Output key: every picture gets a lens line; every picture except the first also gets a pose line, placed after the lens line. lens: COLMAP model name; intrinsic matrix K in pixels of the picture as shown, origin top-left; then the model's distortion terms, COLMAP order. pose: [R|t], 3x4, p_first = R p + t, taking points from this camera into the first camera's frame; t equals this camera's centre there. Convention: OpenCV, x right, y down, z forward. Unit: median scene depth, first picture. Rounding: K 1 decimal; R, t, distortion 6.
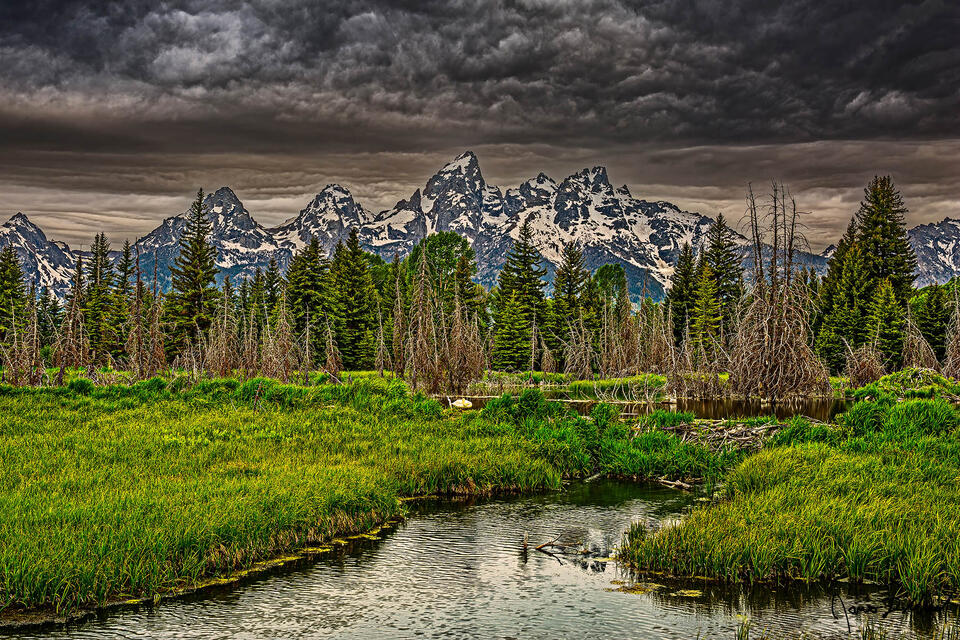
lens RADIAL K [[1074.6, 0, 455.1], [0, 1074.6, 321.6], [0, 0, 1]] dist [0.020780, 0.041246]
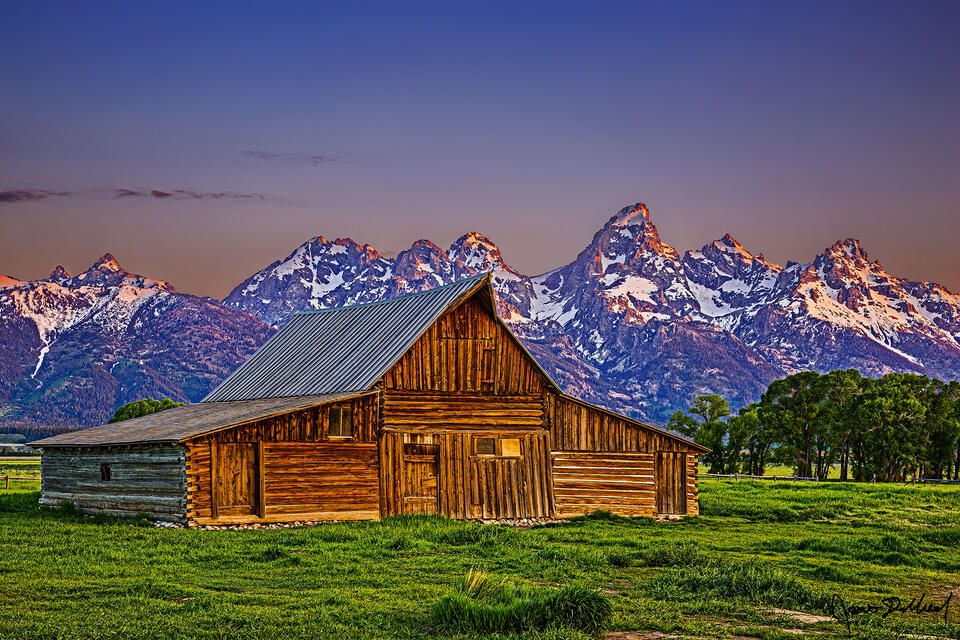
lens RADIAL K [[1616.8, 0, 477.5], [0, 1616.8, 314.8], [0, 0, 1]] dist [0.139396, 0.231019]
pose [[0.956096, 0.032148, 0.291284, -0.573200], [-0.020569, 0.998875, -0.042727, -0.014730], [-0.292330, 0.034860, 0.955682, -0.223399]]
